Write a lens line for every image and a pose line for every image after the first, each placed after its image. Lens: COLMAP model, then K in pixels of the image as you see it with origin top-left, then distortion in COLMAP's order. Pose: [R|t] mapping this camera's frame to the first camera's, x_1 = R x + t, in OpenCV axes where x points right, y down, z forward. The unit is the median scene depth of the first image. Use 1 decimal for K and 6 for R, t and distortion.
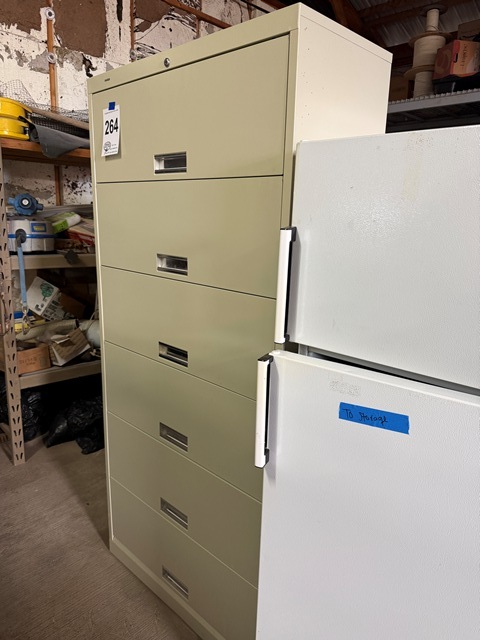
lens RADIAL K [[459.0, 0, 239.9], [0, 459.0, 319.9], [0, 0, 1]] dist [0.008873, -0.010945]
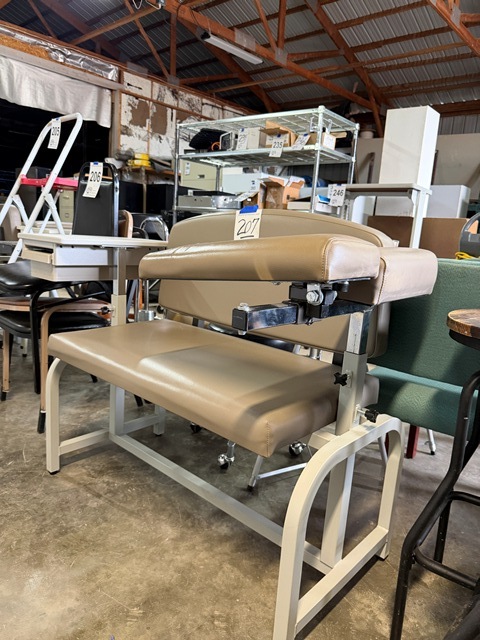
lens RADIAL K [[459.0, 0, 240.3], [0, 459.0, 319.7], [0, 0, 1]] dist [0.008873, -0.010945]
pose [[0.998302, 0.029486, 0.050227, 0.034084], [-0.028073, 0.999196, -0.028609, 0.585417], [-0.051030, 0.027150, 0.998328, -1.724780]]
